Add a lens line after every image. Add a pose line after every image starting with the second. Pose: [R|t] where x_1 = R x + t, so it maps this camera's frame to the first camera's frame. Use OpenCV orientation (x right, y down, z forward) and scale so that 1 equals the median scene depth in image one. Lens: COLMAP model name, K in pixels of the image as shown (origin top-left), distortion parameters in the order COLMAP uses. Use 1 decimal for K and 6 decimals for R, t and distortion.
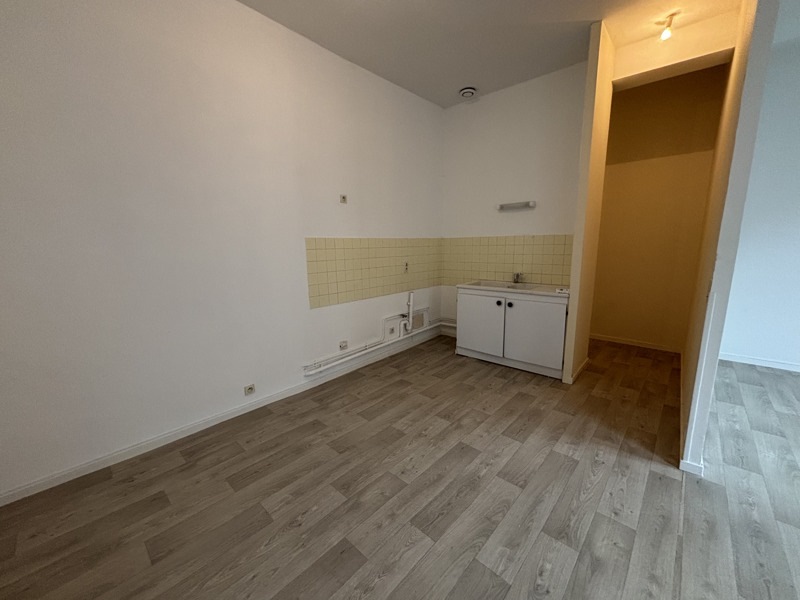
lens RADIAL K [[323.4, 0, 395.3], [0, 323.4, 300.8], [0, 0, 1]] dist [0.001173, -0.000212]
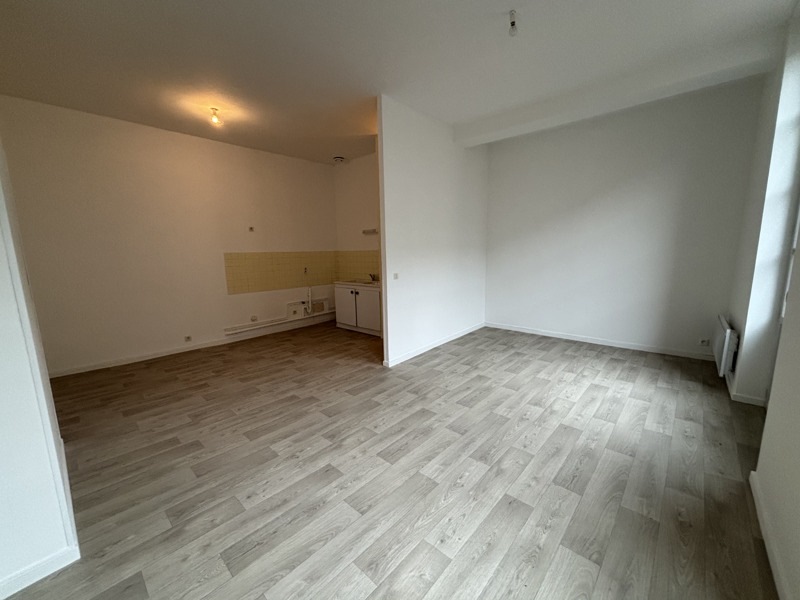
lens RADIAL K [[323.4, 0, 399.5], [0, 323.4, 301.5], [0, 0, 1]] dist [0.001173, -0.000212]
pose [[0.999924, -0.005091, 0.011202, 0.508252], [0.005231, 0.999909, -0.012473, 0.069503], [-0.011137, 0.012531, 0.999859, -0.580745]]
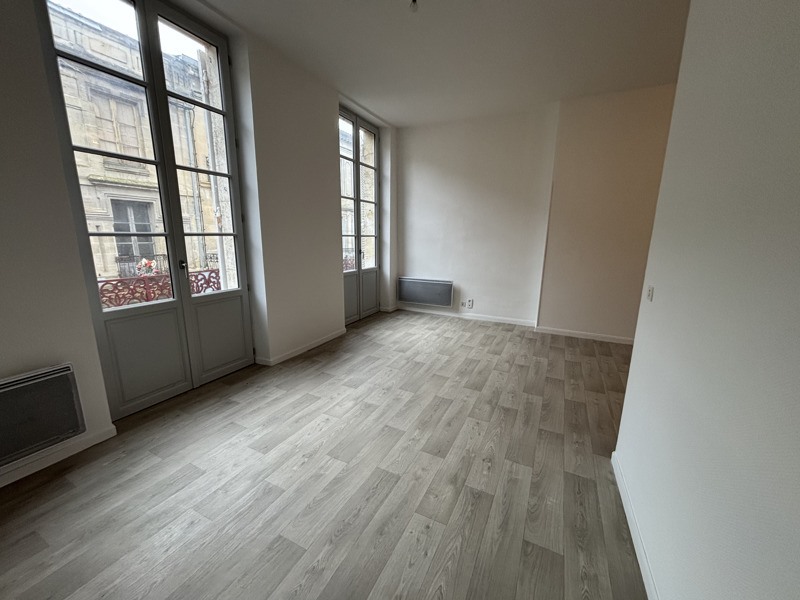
lens RADIAL K [[323.4, 0, 400.7], [0, 323.4, 300.2], [0, 0, 1]] dist [0.001173, -0.000212]
pose [[-0.957719, 0.060048, -0.281370, 1.549597], [-0.047118, 0.932036, 0.359288, -0.458103], [0.283822, 0.357355, -0.889799, 2.485158]]
